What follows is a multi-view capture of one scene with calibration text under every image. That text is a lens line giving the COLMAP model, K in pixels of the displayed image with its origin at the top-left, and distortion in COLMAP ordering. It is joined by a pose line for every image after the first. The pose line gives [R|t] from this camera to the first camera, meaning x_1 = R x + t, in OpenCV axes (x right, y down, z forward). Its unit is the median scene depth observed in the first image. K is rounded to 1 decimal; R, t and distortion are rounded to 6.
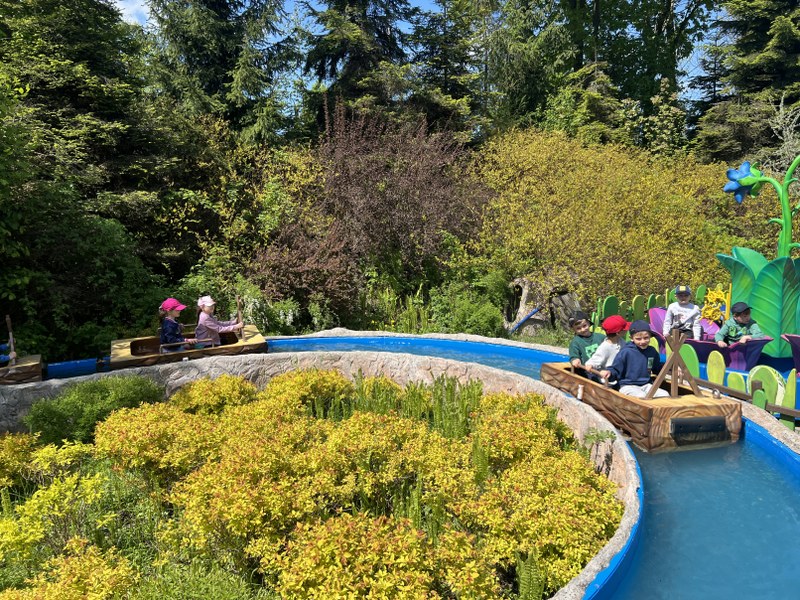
lens RADIAL K [[607.6, 0, 400.4], [0, 607.6, 300.1], [0, 0, 1]] dist [0.056688, -0.056664]
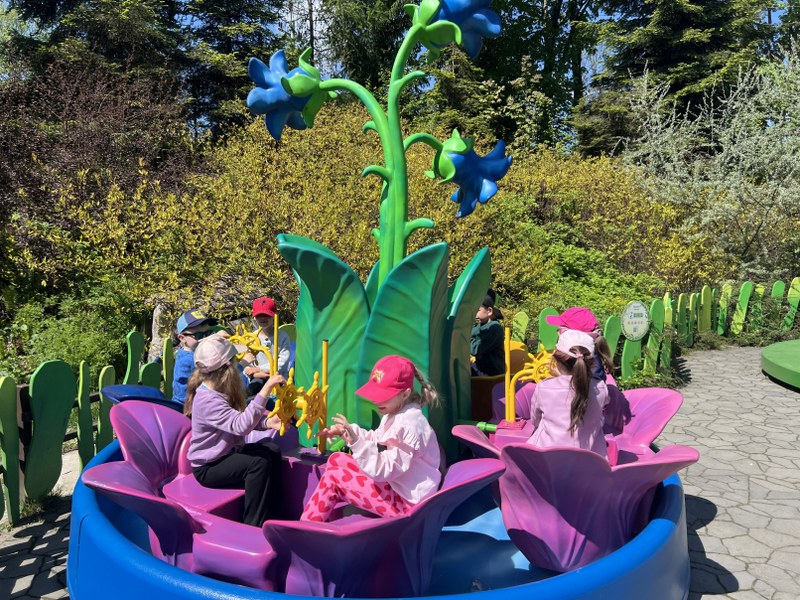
lens RADIAL K [[607.6, 0, 400.3], [0, 607.6, 299.9], [0, 0, 1]] dist [0.056688, -0.056664]
pose [[0.998966, 0.022422, 0.039562, 0.235320], [-0.021190, 0.999286, -0.031286, -0.007329], [-0.040236, 0.030415, 0.998727, 0.200890]]
